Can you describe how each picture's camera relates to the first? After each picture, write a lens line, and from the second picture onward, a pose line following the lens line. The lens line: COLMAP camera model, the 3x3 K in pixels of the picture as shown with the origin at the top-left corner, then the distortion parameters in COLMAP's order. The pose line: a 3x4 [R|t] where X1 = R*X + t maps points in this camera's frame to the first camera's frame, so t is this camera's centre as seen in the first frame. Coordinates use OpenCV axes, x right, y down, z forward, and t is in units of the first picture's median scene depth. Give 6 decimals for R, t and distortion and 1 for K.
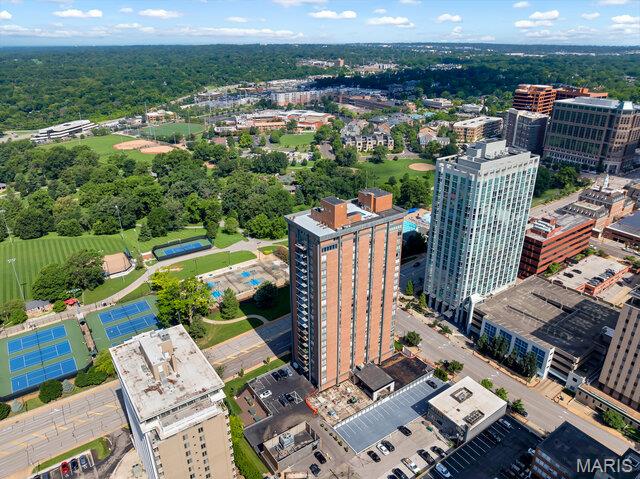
lens RADIAL K [[438.6, 0, 320.0], [0, 438.6, 239.5], [0, 0, 1]] dist [-0.033072, 0.001314]
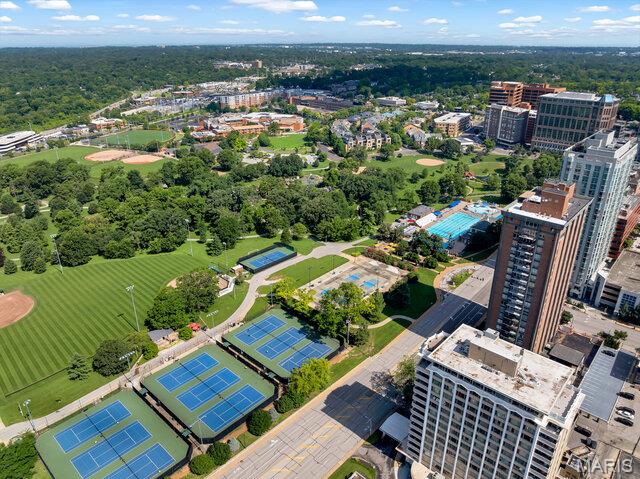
lens RADIAL K [[445.4, 0, 320.0], [0, 445.4, 239.5], [0, 0, 1]] dist [-0.035812, 0.000464]
pose [[0.976533, -0.086761, 0.197118, -0.235576], [0.088265, 0.996096, 0.001159, -0.007178], [-0.196449, 0.016267, 0.980379, 0.021196]]
